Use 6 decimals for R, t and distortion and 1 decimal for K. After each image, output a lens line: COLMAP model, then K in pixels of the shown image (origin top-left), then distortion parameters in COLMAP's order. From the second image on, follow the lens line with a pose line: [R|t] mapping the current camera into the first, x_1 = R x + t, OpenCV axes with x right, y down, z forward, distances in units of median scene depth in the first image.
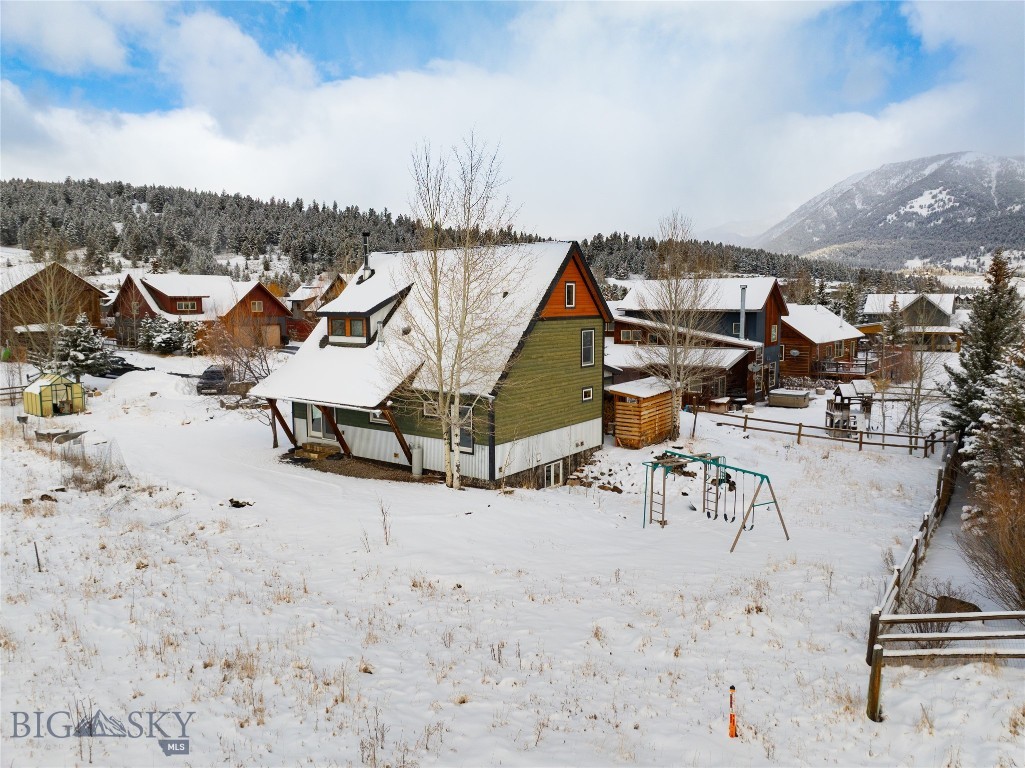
lens RADIAL K [[719.7, 0, 515.9], [0, 719.7, 381.8], [0, 0, 1]] dist [-0.037015, -0.000466]
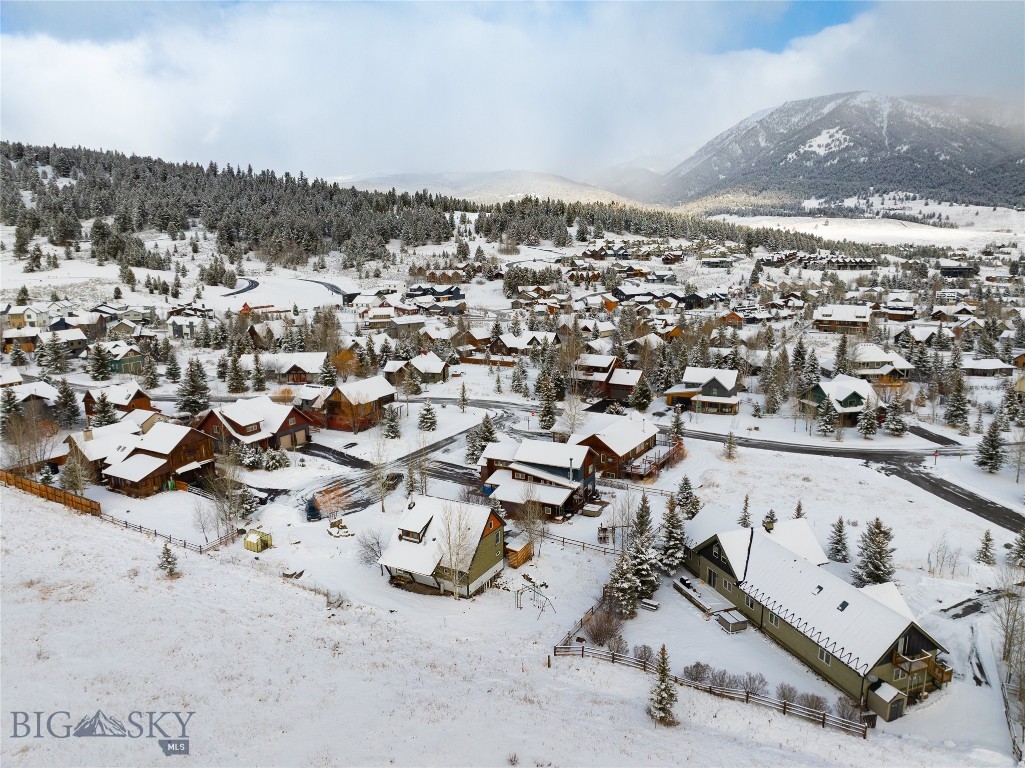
lens RADIAL K [[719.7, 0, 515.9], [0, 719.7, 381.8], [0, 0, 1]] dist [-0.037015, -0.000466]
pose [[0.993073, -0.033480, 0.112627, -0.121349], [0.023102, 0.995471, 0.092217, -0.885259], [-0.115204, -0.088977, 0.989349, -1.683234]]
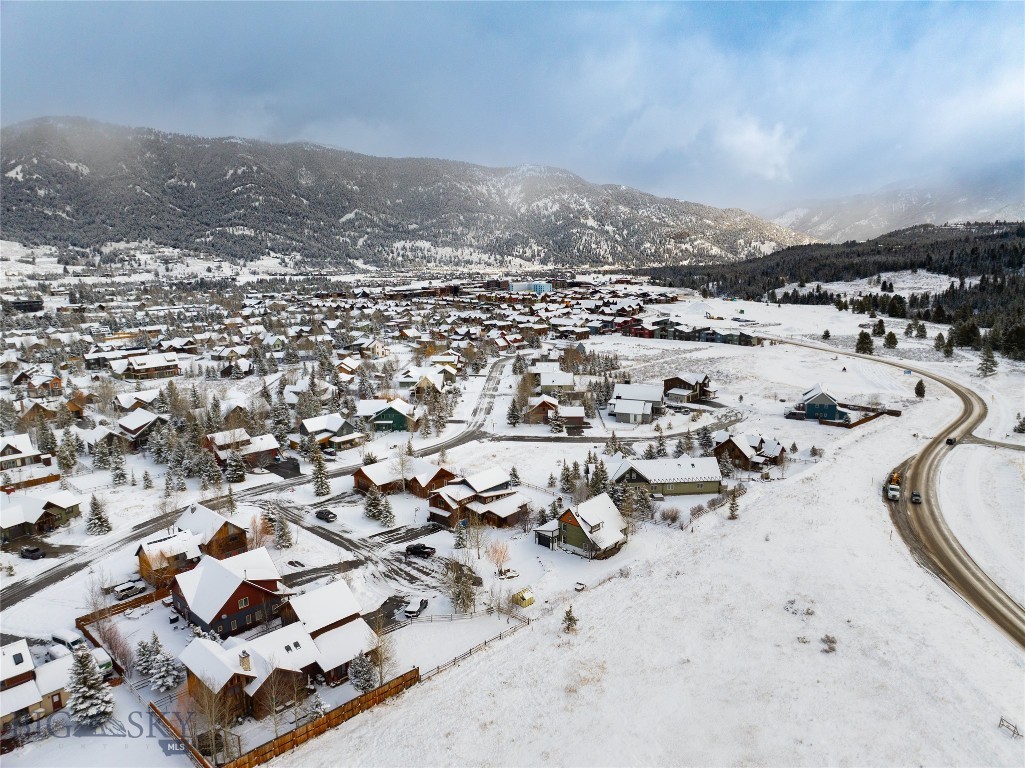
lens RADIAL K [[719.7, 0, 515.9], [0, 719.7, 381.8], [0, 0, 1]] dist [-0.037015, -0.000466]
pose [[0.136563, -0.191964, 0.971854, -4.312273], [0.120736, 0.976957, 0.176006, -1.739296], [-0.983246, 0.093302, 0.156593, 0.691991]]
